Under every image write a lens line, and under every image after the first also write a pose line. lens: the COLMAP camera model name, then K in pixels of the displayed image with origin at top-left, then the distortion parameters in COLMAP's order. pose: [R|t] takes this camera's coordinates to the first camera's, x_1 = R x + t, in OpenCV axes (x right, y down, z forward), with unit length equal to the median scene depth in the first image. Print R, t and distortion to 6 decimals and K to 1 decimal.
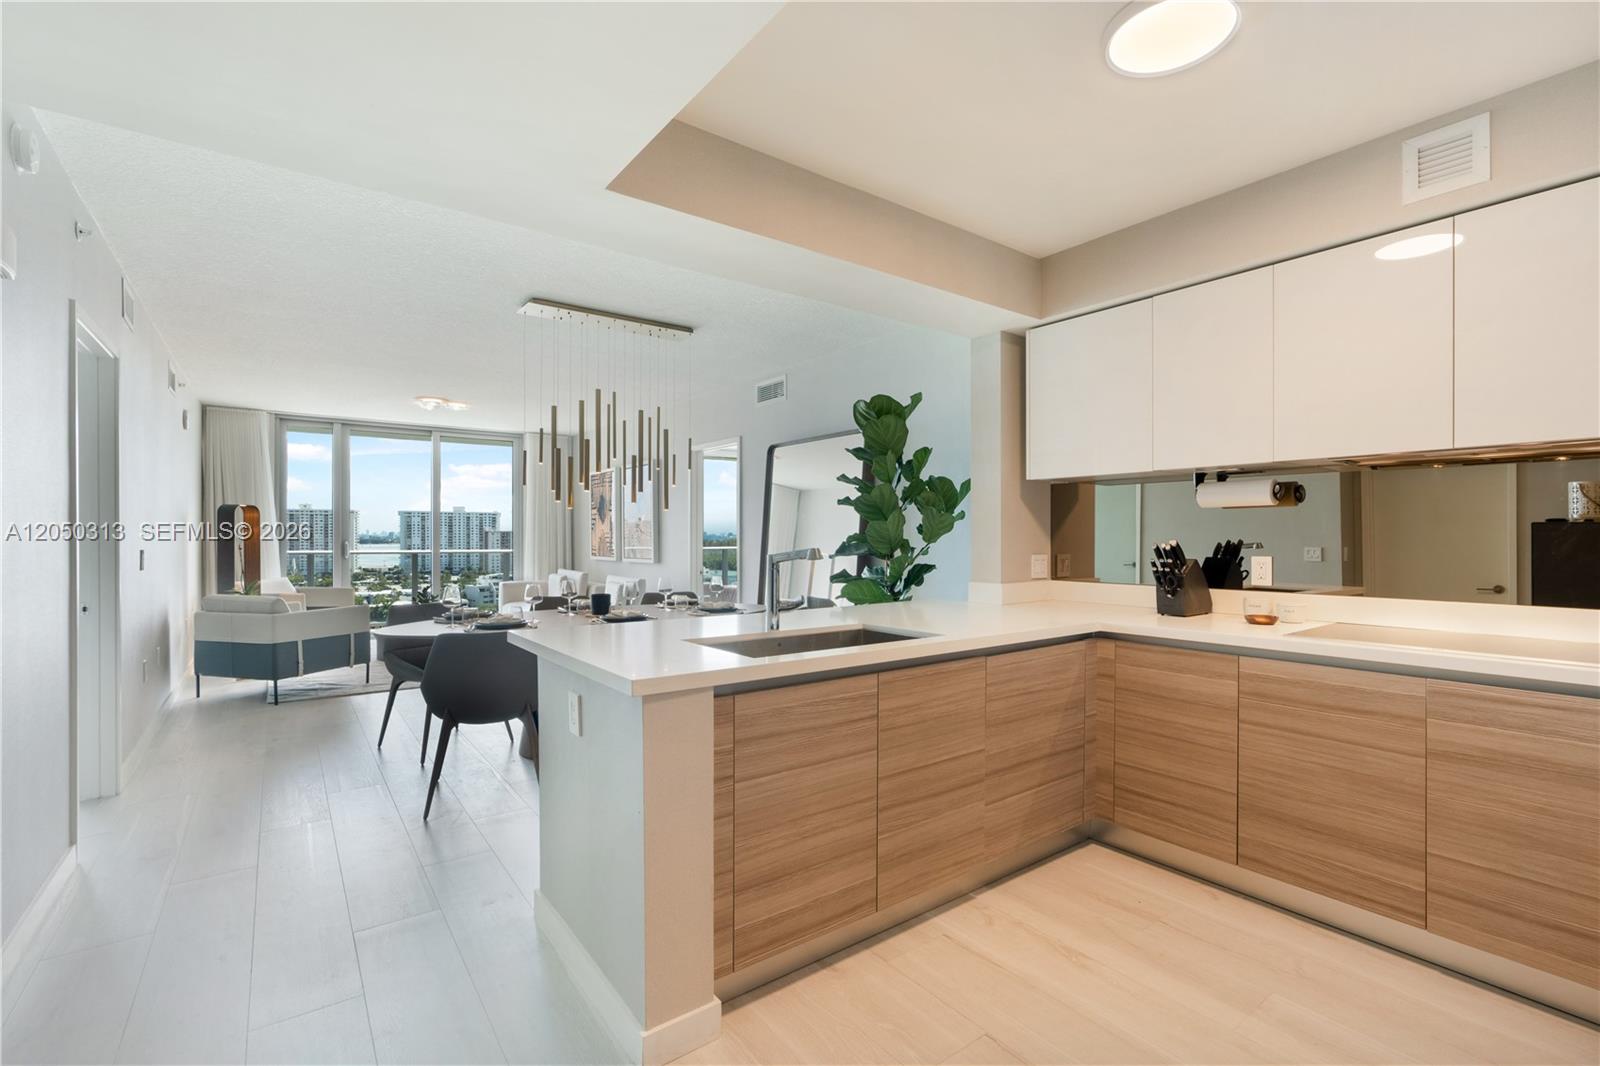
lens RADIAL K [[716.1, 0, 810.3], [0, 716.1, 533.6], [0, 0, 1]] dist [-0.017154, 0.007079]
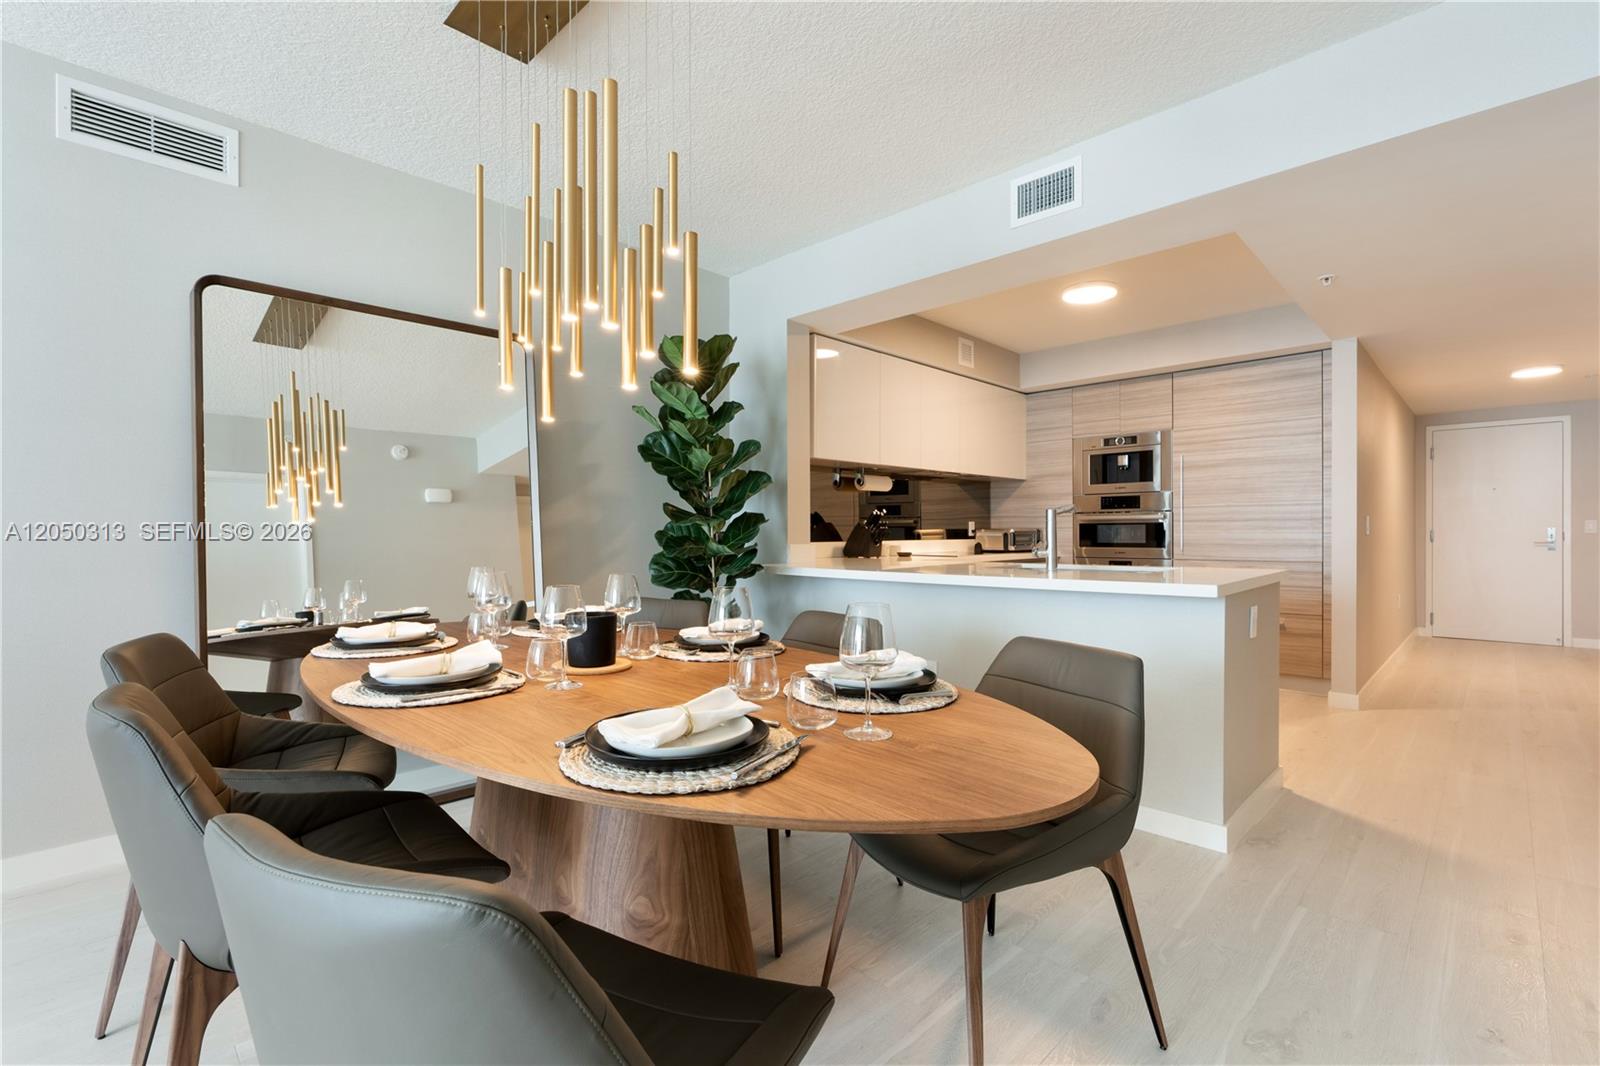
lens RADIAL K [[716.1, 0, 809.0], [0, 716.1, 531.4], [0, 0, 1]] dist [-0.017154, 0.007079]
pose [[-0.157070, -0.001072, 0.987587, -1.131949], [-0.001347, 0.999999, 0.000871, 0.061623], [-0.987587, -0.001194, -0.157072, 1.526402]]
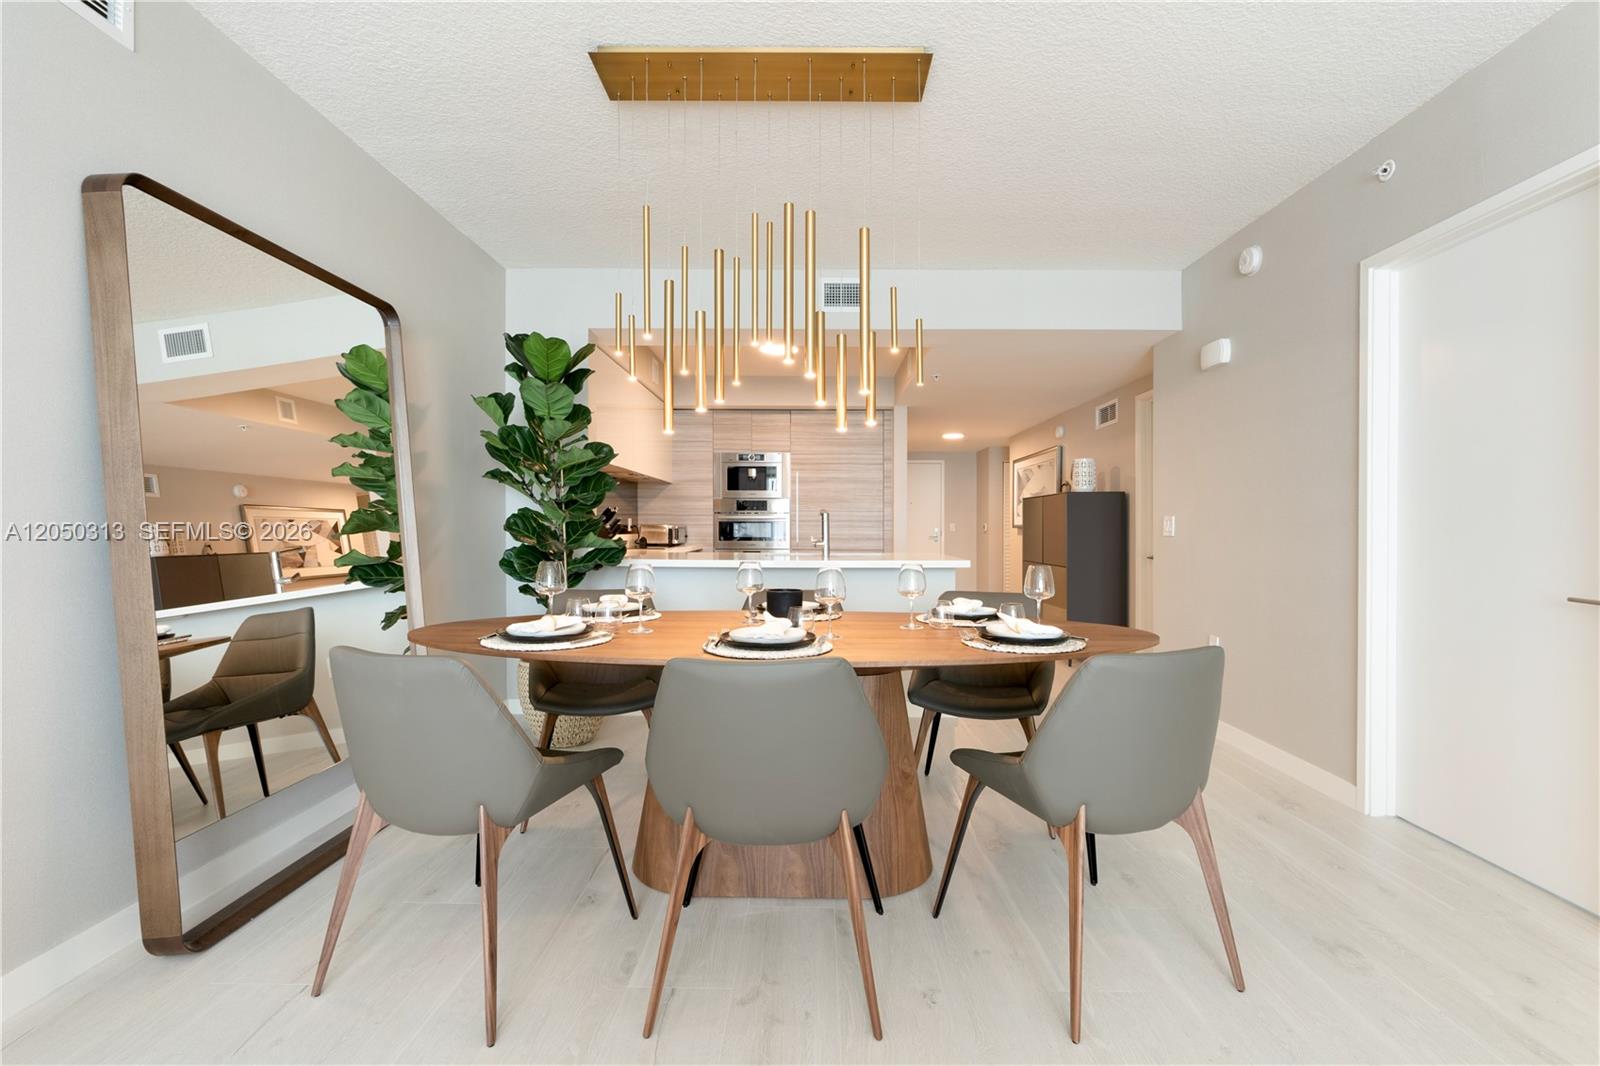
lens RADIAL K [[716.1, 0, 805.5], [0, 716.1, 532.9], [0, 0, 1]] dist [-0.017154, 0.007079]
pose [[-0.800205, -0.011785, 0.599610, -0.979970], [-0.010388, 0.999929, 0.005788, 0.062042], [-0.599636, -0.001597, -0.800271, 2.293453]]
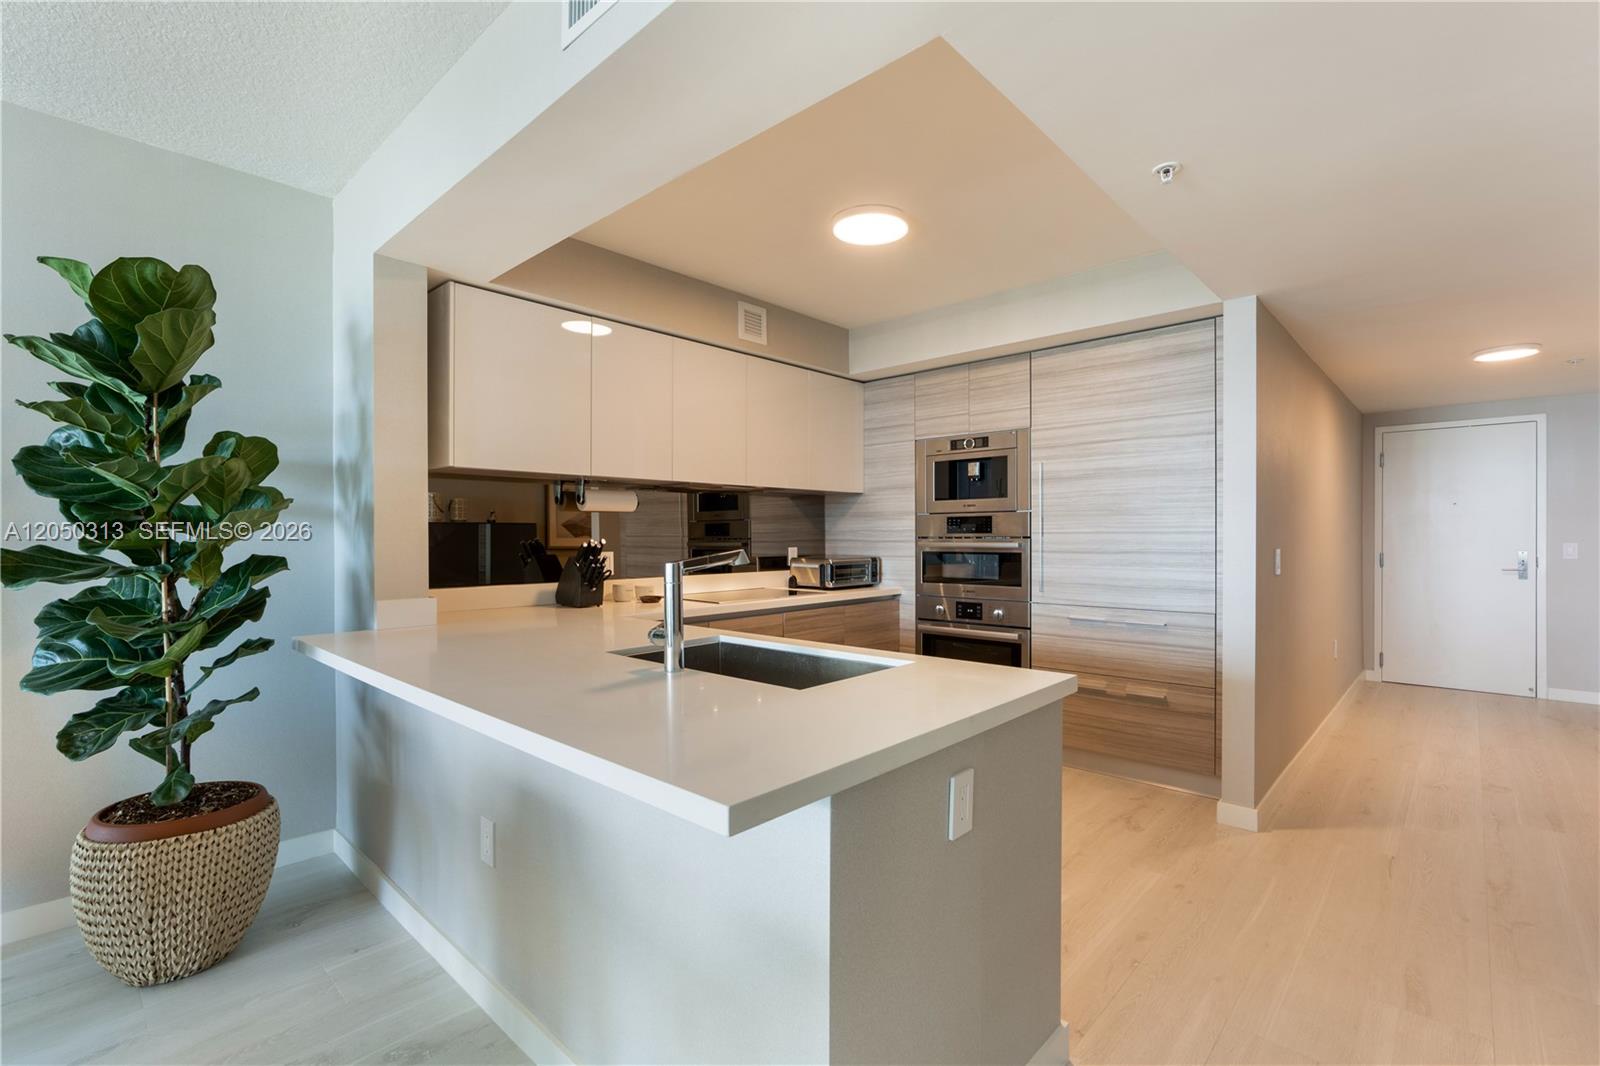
lens RADIAL K [[716.1, 0, 810.8], [0, 716.1, 535.2], [0, 0, 1]] dist [-0.017154, 0.007079]
pose [[-0.182366, -0.003206, 0.983226, -0.715636], [-0.002109, 0.999994, 0.002870, -0.001307], [-0.983229, -0.001550, -0.182371, 0.947407]]
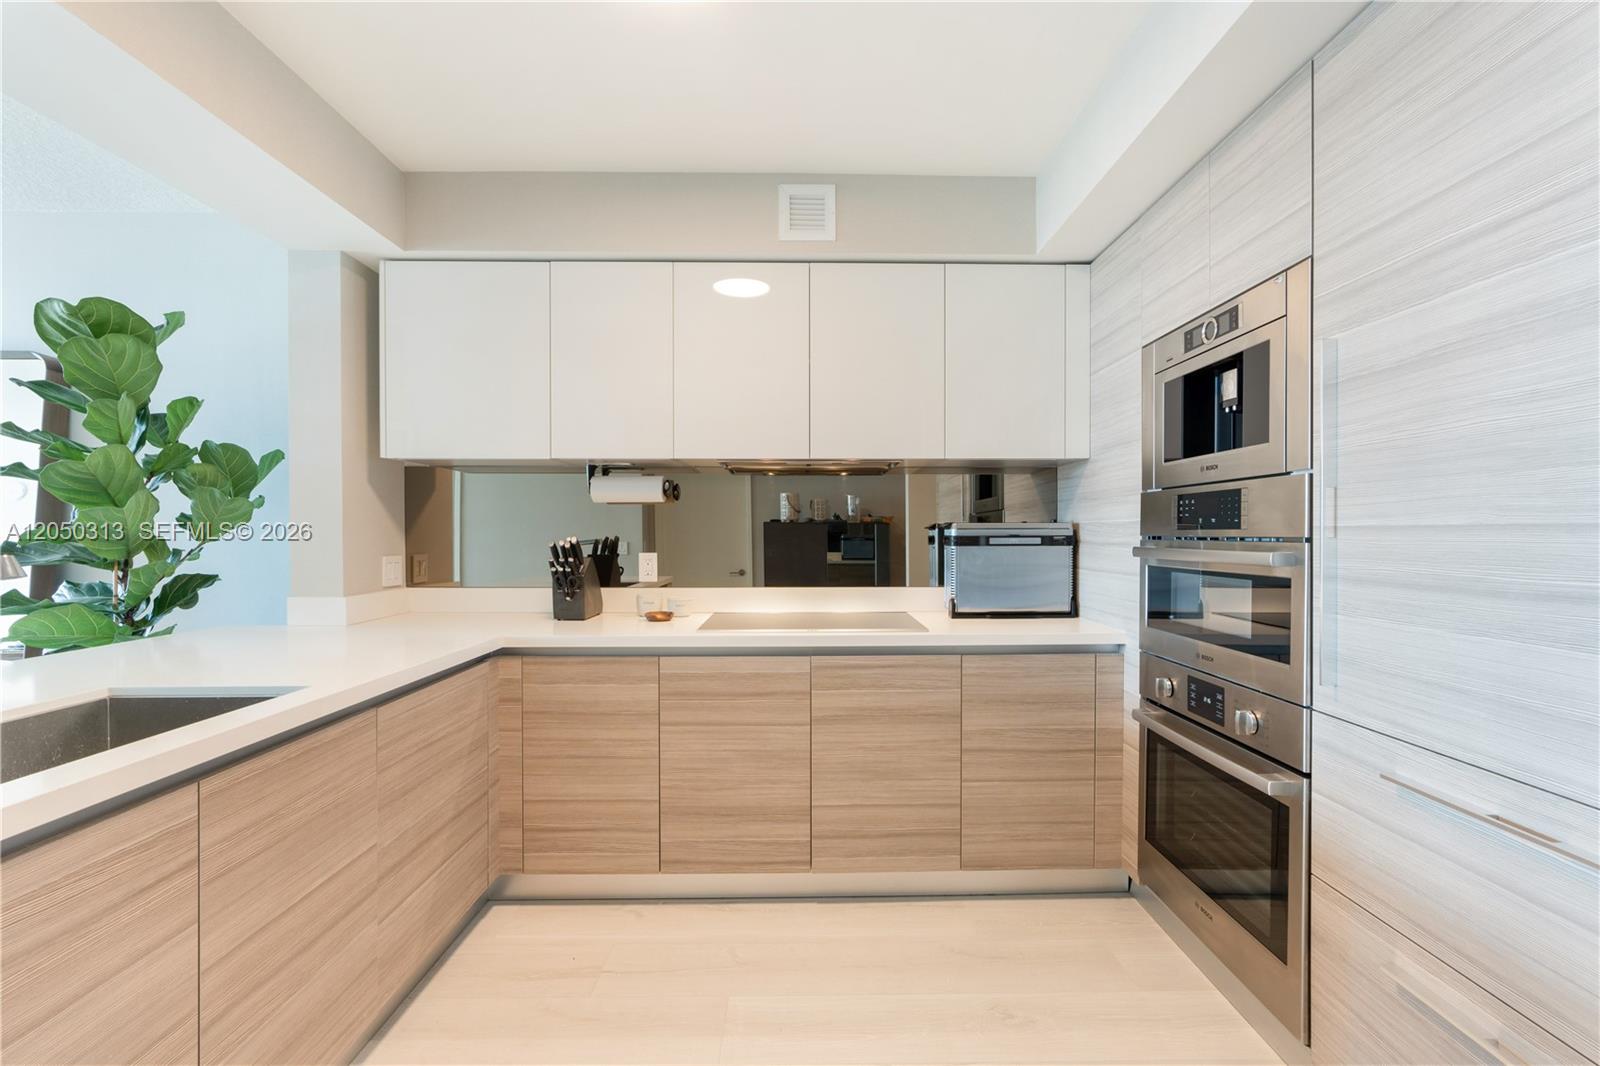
lens RADIAL K [[716.1, 0, 807.7], [0, 716.1, 540.0], [0, 0, 1]] dist [-0.017154, 0.007079]
pose [[0.589034, -0.008187, 0.808067, -0.052903], [-0.003770, 0.999910, 0.012878, 0.000659], [-0.808100, -0.010632, 0.588950, 0.236813]]
